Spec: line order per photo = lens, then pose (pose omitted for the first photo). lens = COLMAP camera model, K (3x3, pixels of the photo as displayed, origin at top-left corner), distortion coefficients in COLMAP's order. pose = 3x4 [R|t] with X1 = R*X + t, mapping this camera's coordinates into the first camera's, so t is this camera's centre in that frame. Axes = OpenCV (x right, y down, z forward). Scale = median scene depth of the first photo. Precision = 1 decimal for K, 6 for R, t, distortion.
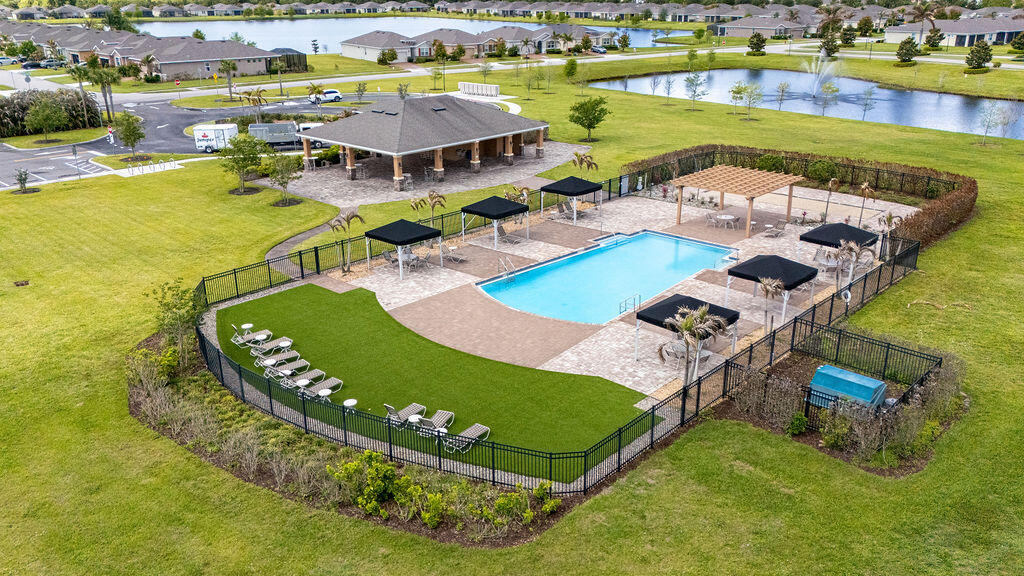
lens RADIAL K [[750.3, 0, 512.0], [0, 750.3, 288.0], [0, 0, 1]] dist [0.093090, -0.108519]
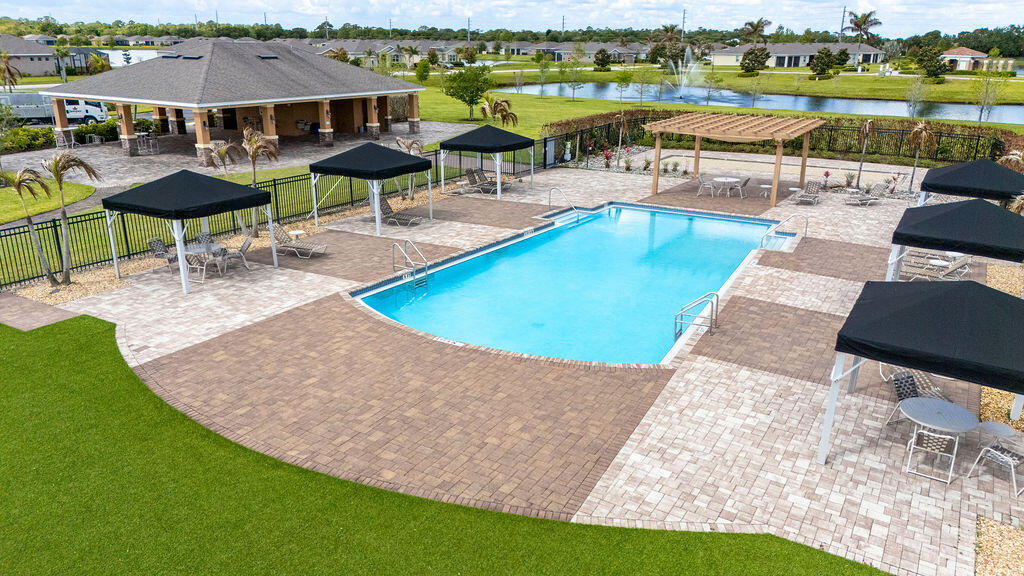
lens RADIAL K [[750.3, 0, 512.0], [0, 750.3, 288.0], [0, 0, 1]] dist [0.093090, -0.108519]
pose [[0.979861, -0.048460, 0.193712, -0.035688], [0.054664, 0.998145, -0.026809, 0.008260], [-0.192053, 0.036858, 0.980692, 0.451259]]
